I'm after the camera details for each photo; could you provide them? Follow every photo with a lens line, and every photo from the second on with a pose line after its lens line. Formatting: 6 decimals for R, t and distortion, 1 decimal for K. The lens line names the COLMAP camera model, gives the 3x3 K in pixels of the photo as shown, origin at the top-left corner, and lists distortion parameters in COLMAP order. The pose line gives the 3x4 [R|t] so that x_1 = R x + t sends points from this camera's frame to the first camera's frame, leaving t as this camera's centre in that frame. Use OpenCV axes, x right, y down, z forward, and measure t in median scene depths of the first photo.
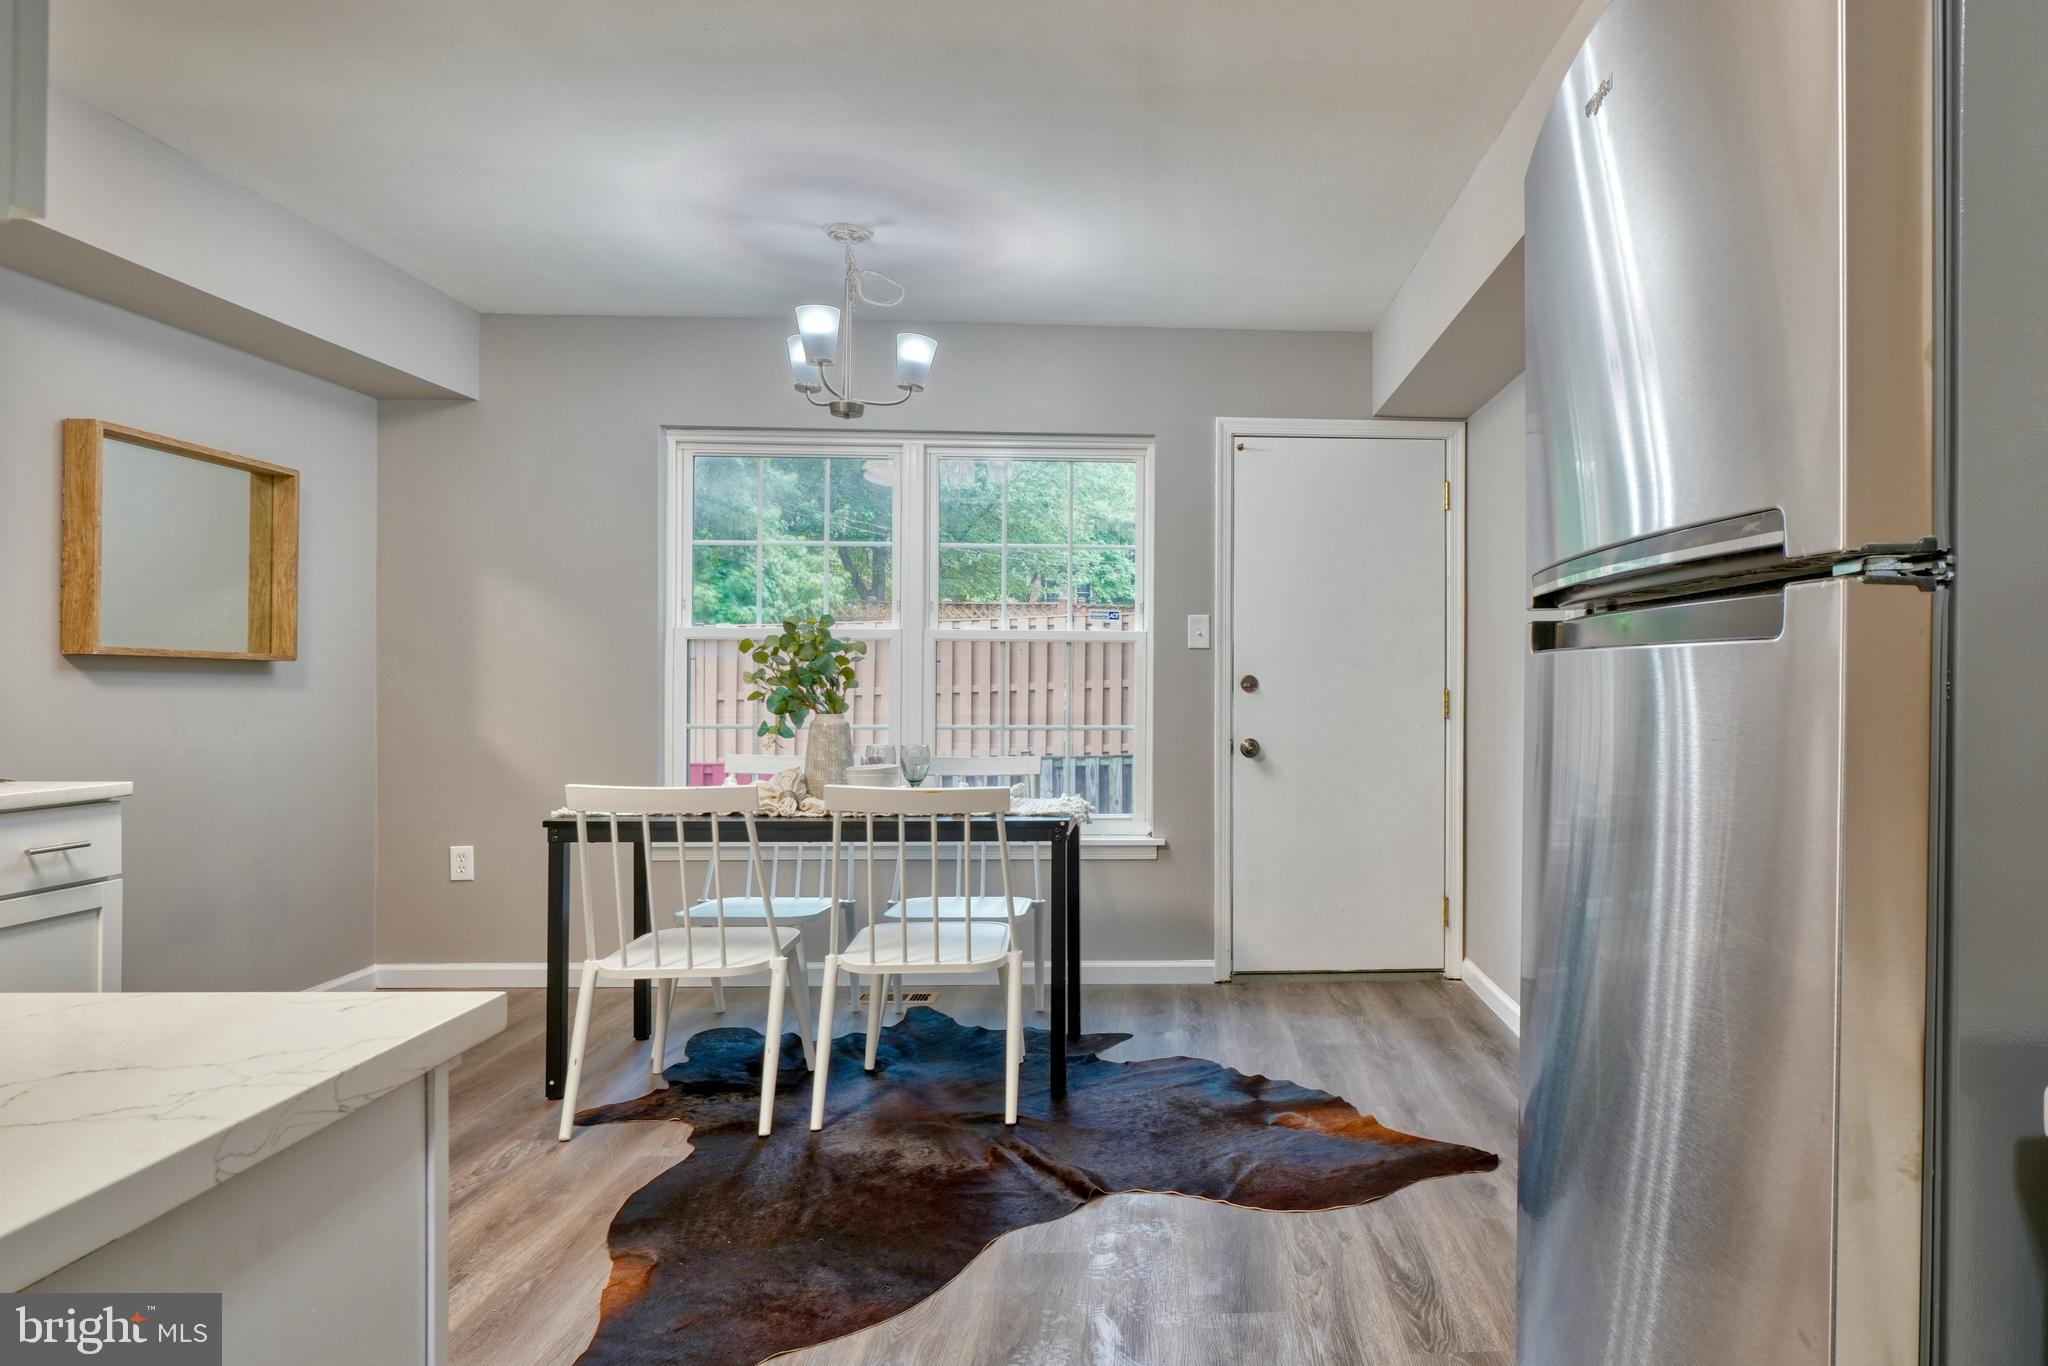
lens RADIAL K [[1249.0, 0, 1238.5], [0, 1249.0, 680.8], [0, 0, 1]] dist [-0.007427, 0.003186]
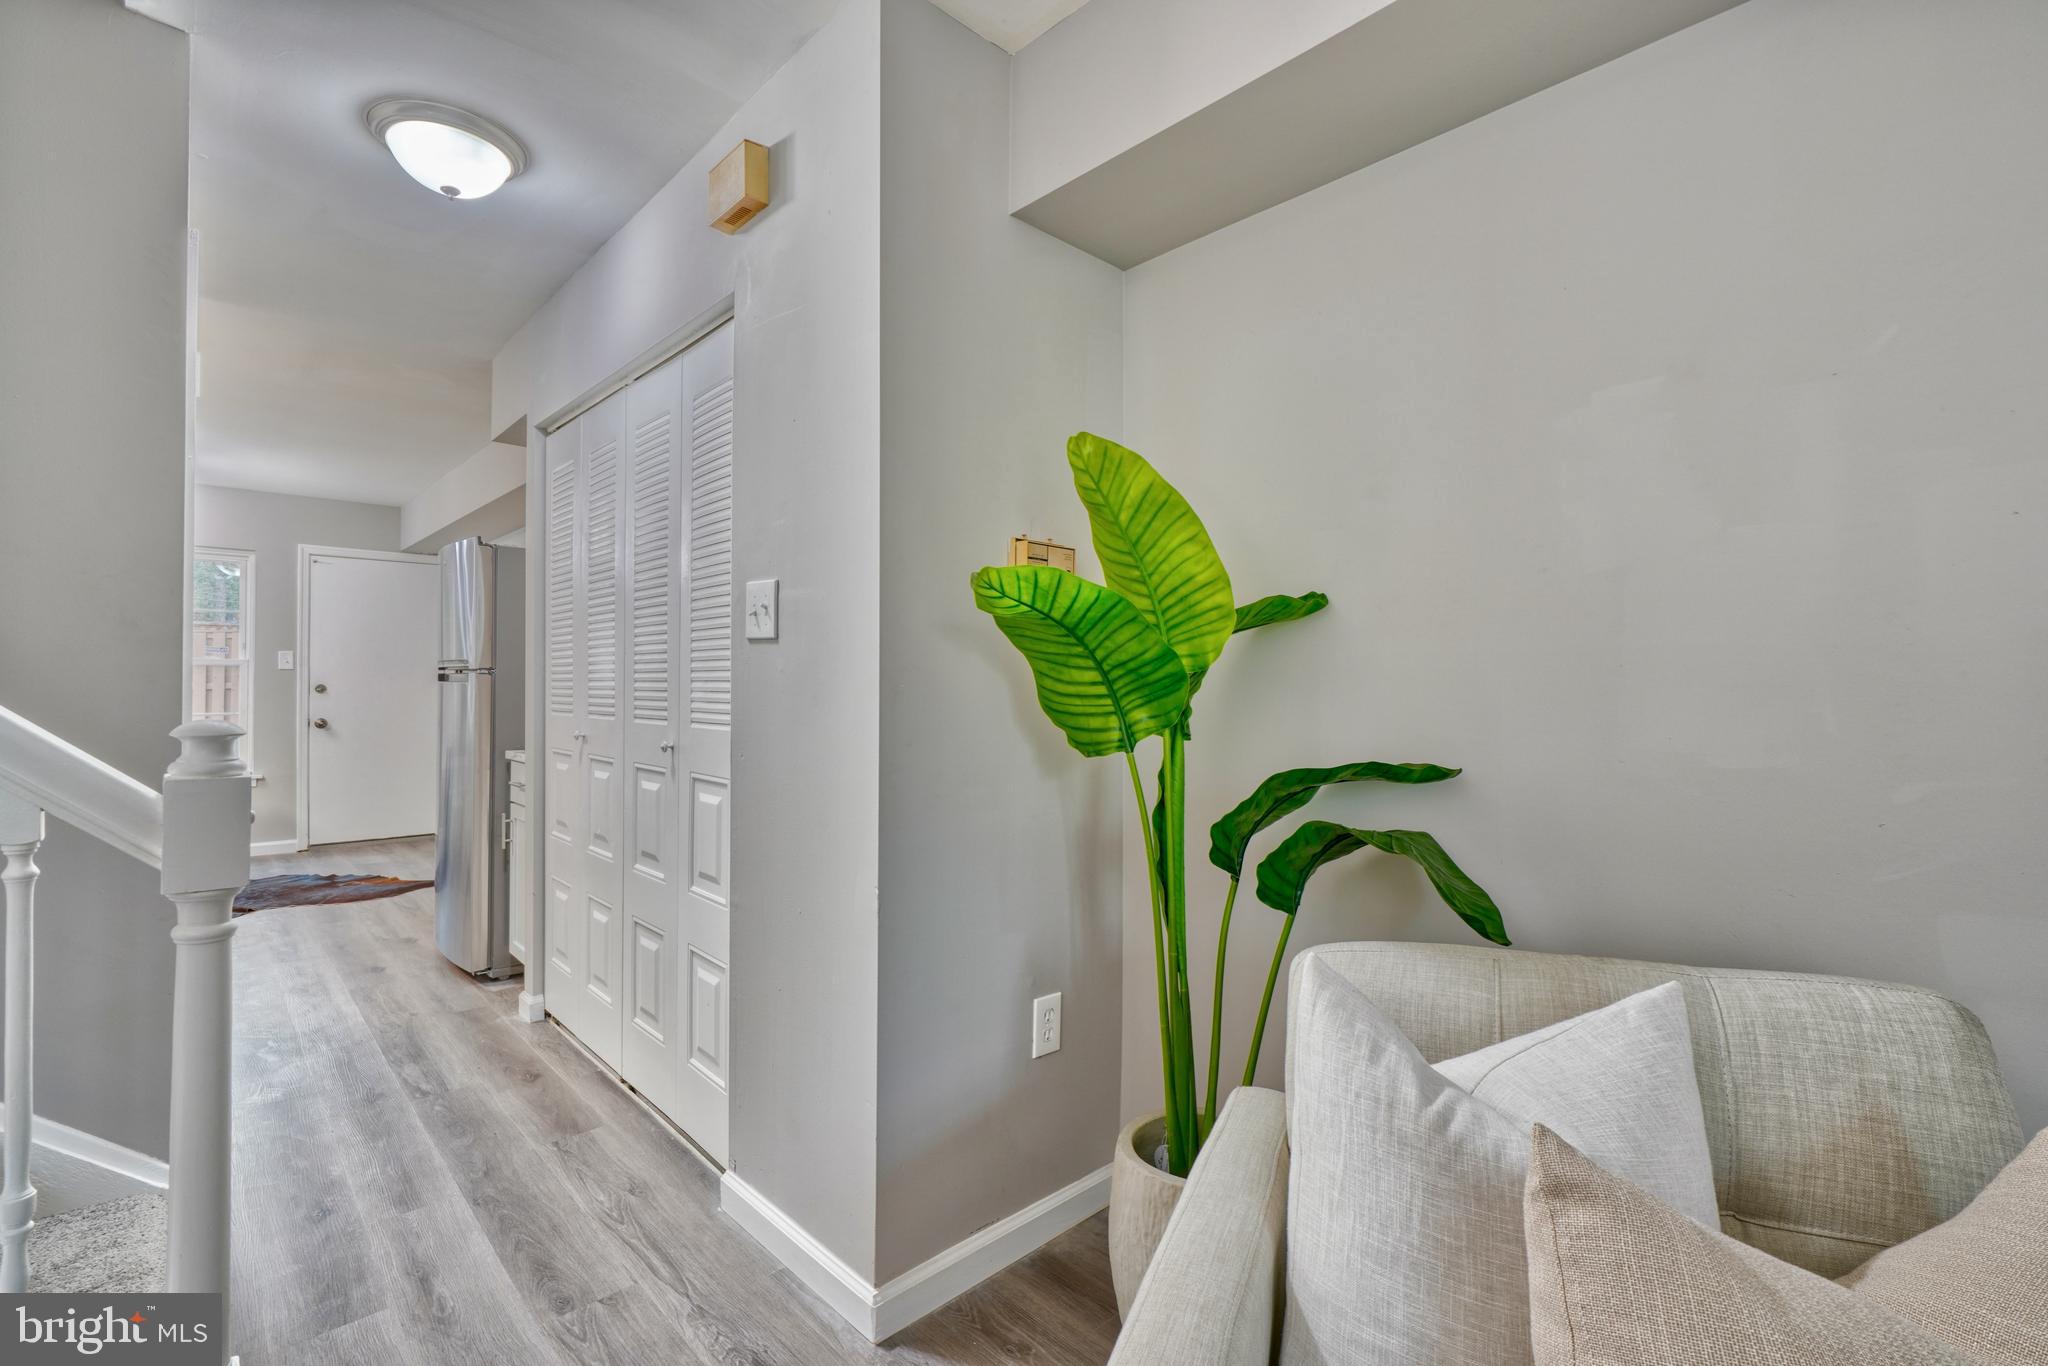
lens RADIAL K [[911.4, 0, 1010.5], [0, 911.4, 694.8], [0, 0, 1]] dist [-0.014963, 0.005748]
pose [[0.772067, 0.000652, 0.635541, -0.072022], [-0.005583, 0.999968, 0.005755, -0.003100], [-0.635516, -0.007992, 0.772046, -0.911035]]
